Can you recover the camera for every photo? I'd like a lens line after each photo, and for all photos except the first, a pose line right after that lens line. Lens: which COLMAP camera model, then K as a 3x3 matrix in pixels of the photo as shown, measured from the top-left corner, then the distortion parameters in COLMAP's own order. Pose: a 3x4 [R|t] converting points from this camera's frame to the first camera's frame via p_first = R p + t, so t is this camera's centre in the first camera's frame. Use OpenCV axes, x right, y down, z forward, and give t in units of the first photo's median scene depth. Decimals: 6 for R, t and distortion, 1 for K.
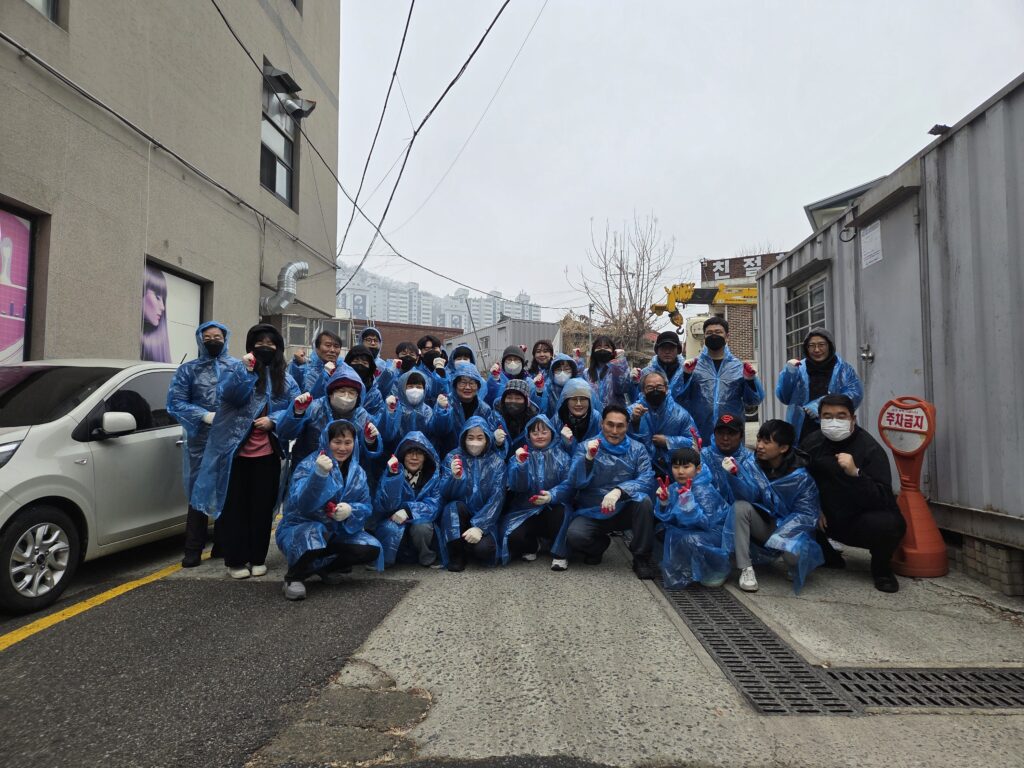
lens RADIAL K [[685.0, 0, 513.9], [0, 685.0, 377.5], [0, 0, 1]] dist [0.044560, -0.027031]
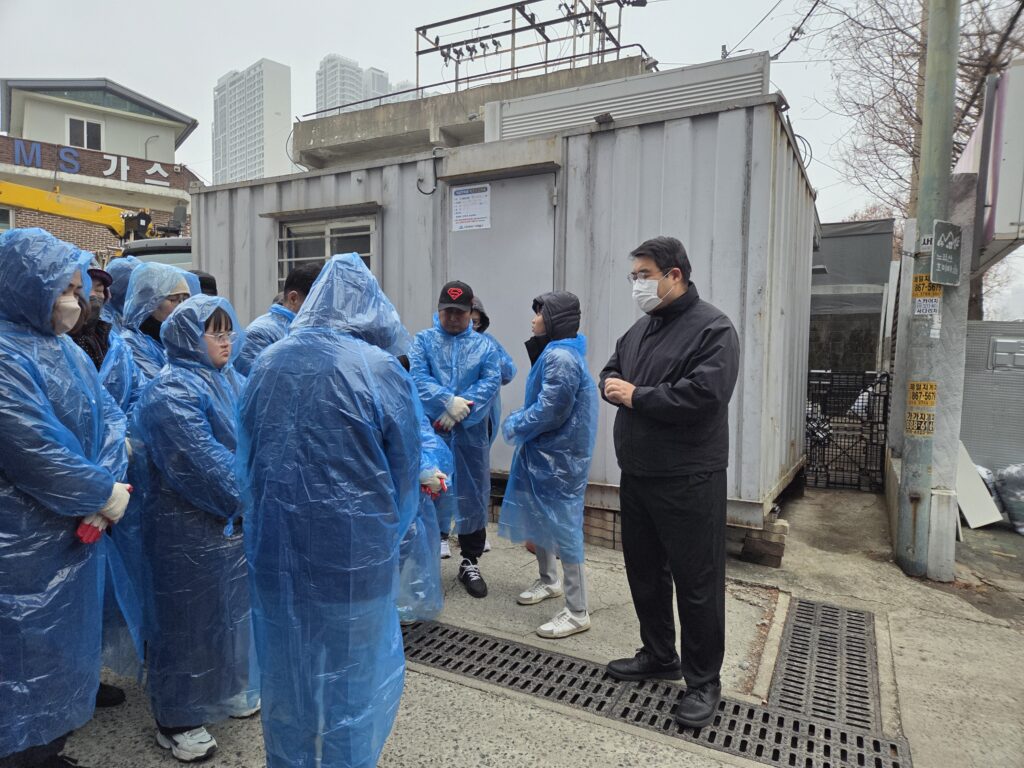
lens RADIAL K [[685.0, 0, 510.3], [0, 685.0, 384.0], [0, 0, 1]] dist [0.044560, -0.027031]
pose [[0.425155, -0.028964, 0.904657, -0.062094], [-0.080410, 0.994327, 0.069625, -0.005365], [-0.901542, -0.102345, 0.420414, 0.112518]]
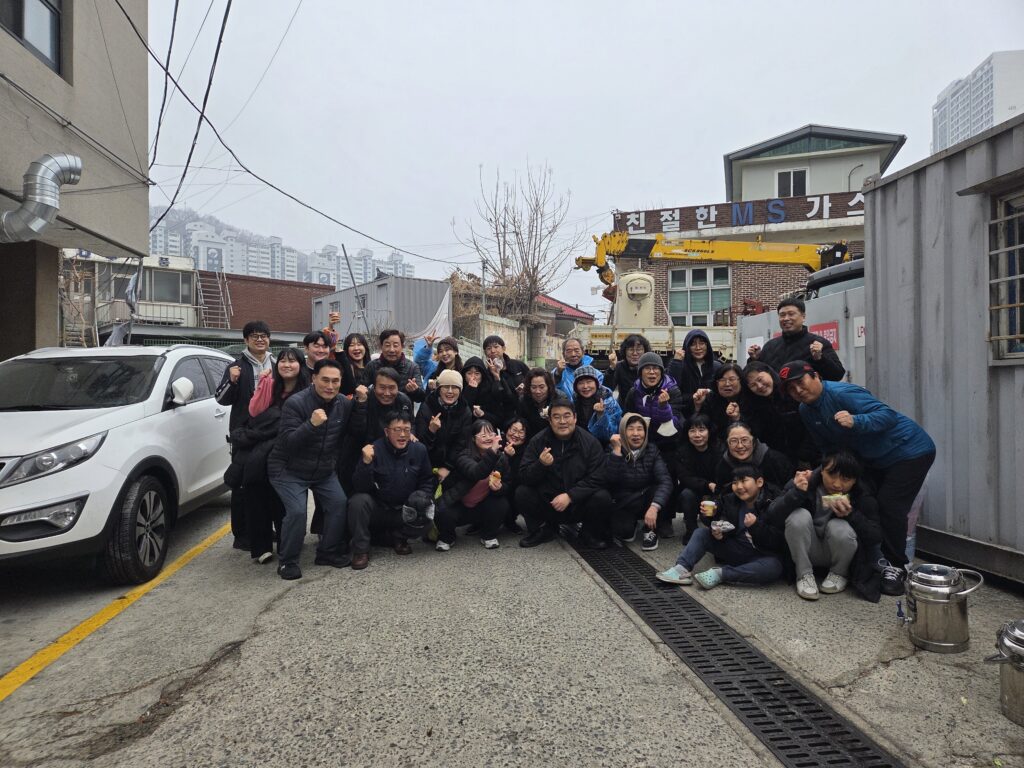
lens RADIAL K [[685.0, 0, 505.6], [0, 685.0, 380.2], [0, 0, 1]] dist [0.044560, -0.027031]
pose [[0.984956, -0.002366, 0.172788, -0.017680], [-0.007661, 0.998325, 0.057345, -0.004399], [-0.172634, -0.057806, 0.983288, 0.149269]]
